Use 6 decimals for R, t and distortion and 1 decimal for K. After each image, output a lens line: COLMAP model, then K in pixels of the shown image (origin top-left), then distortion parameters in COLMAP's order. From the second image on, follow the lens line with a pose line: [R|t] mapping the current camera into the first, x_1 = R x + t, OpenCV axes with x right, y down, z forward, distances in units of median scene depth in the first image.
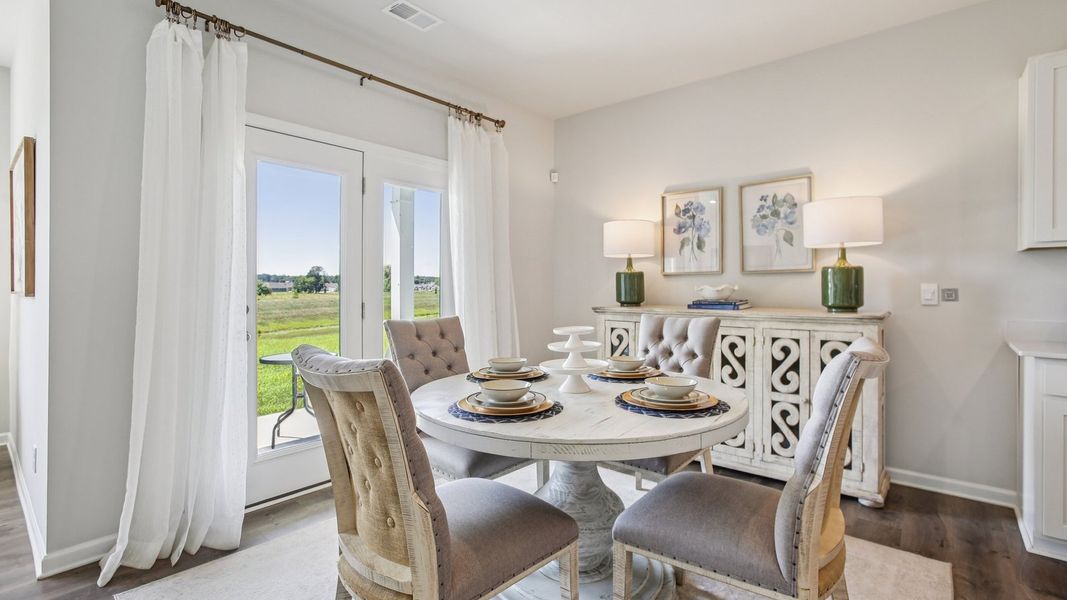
lens RADIAL K [[489.6, 0, 550.1], [0, 489.6, 284.7], [0, 0, 1]] dist [-0.036873, 0.021658]
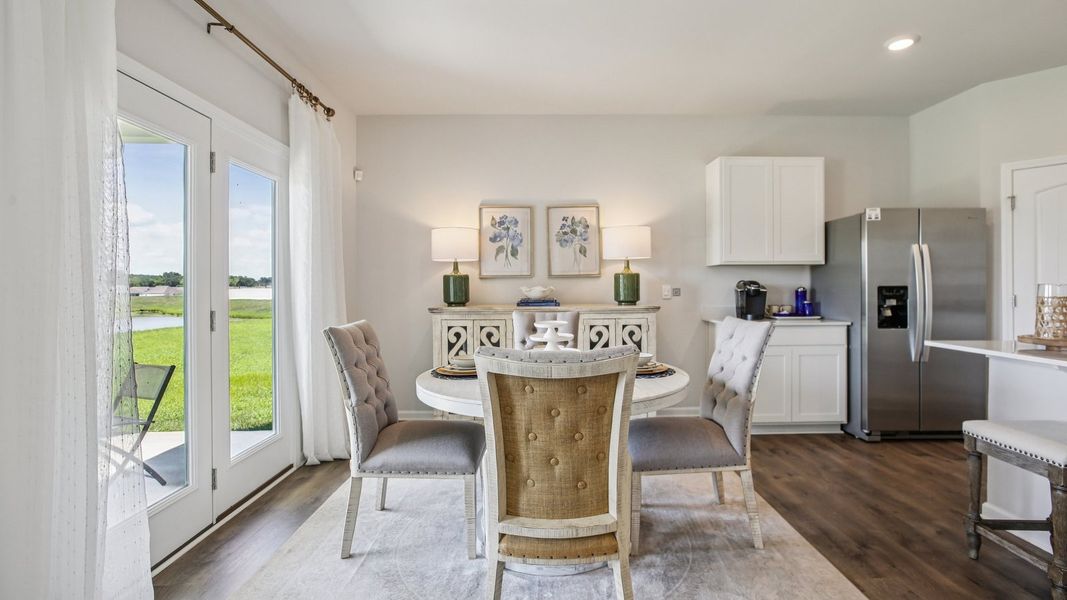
lens RADIAL K [[481.3, 0, 543.2], [0, 481.3, 287.3], [0, 0, 1]] dist [-0.036231, 0.018338]
pose [[0.769683, -0.003472, 0.638417, -0.411272], [0.003434, 0.999993, 0.001298, 0.001446], [-0.638417, 0.001194, 0.769689, 0.057156]]
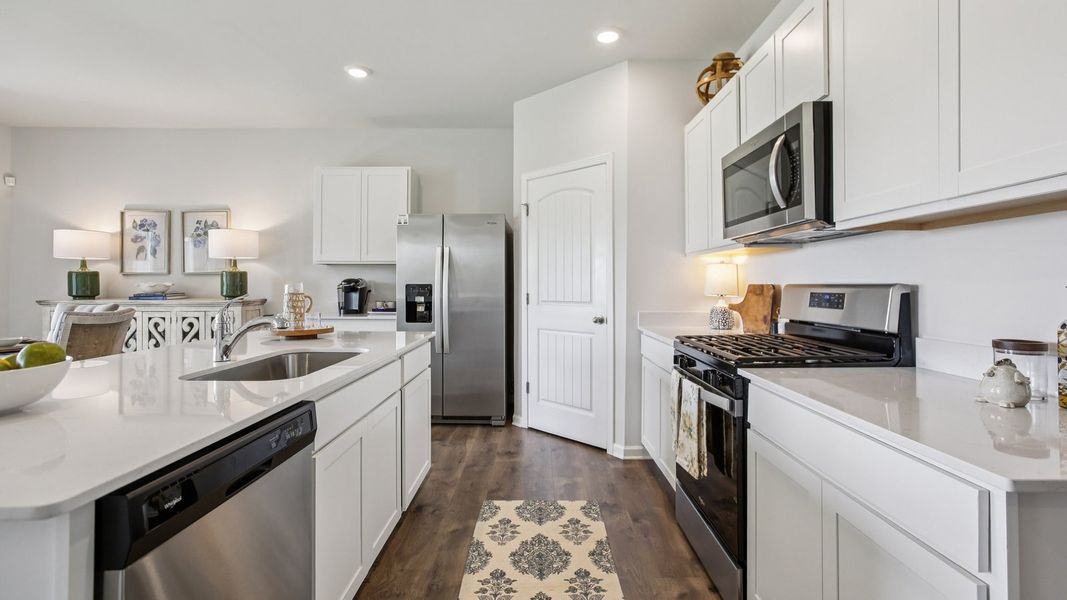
lens RADIAL K [[481.3, 0, 543.2], [0, 481.3, 287.3], [0, 0, 1]] dist [-0.036231, 0.018338]
pose [[0.769130, -0.001762, 0.639089, 0.321436], [-0.004191, 0.999961, 0.007801, -0.000181], [-0.639078, -0.008679, 0.769093, -0.721734]]
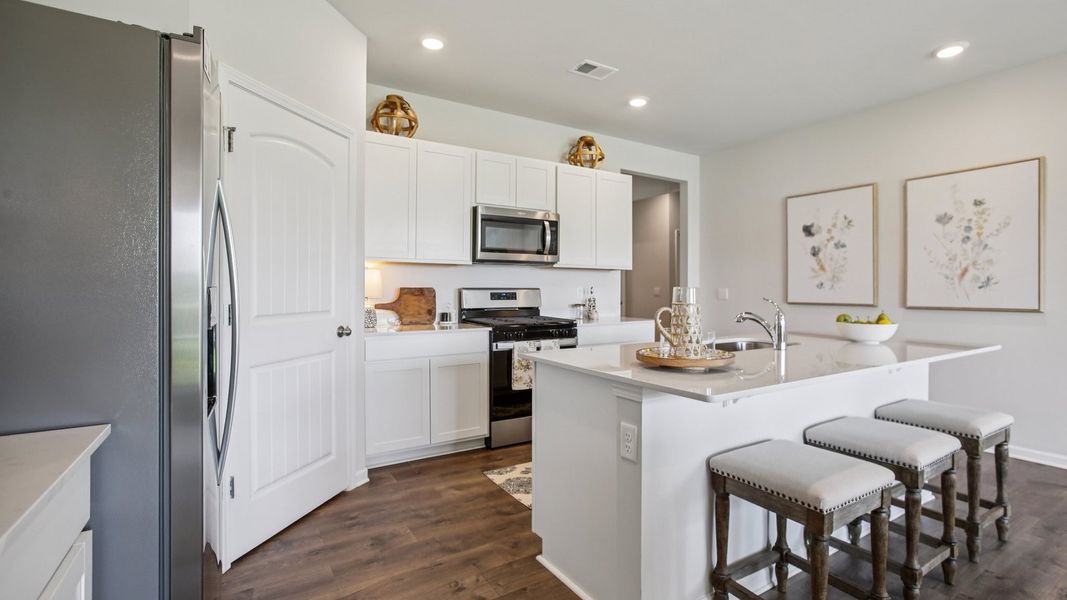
lens RADIAL K [[496.4, 0, 545.0], [0, 496.4, 289.2], [0, 0, 1]] dist [-0.028504, 0.020057]
pose [[-0.949646, -0.004000, 0.313298, 0.474884], [-0.005478, 0.999978, -0.003836, 0.005938], [-0.313276, -0.005359, -0.949647, 0.643444]]
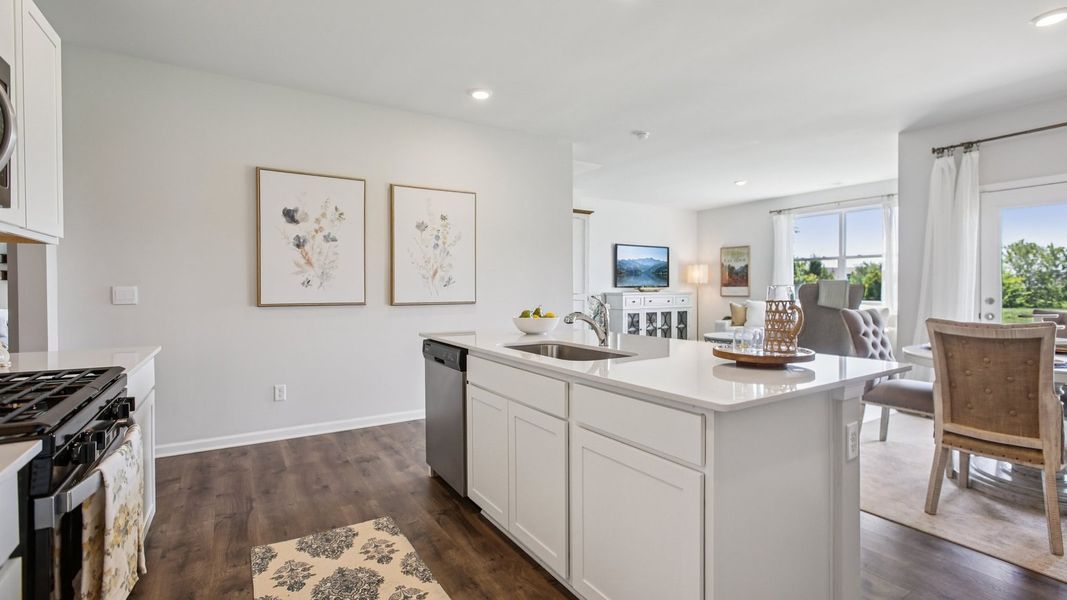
lens RADIAL K [[488.1, 0, 545.2], [0, 488.1, 292.9], [0, 0, 1]] dist [-0.029616, 0.019203]
pose [[-0.302374, 0.009620, -0.953141, 1.081014], [0.004782, 0.999952, 0.008576, 0.002647], [0.953177, -0.001965, -0.302405, 0.008071]]
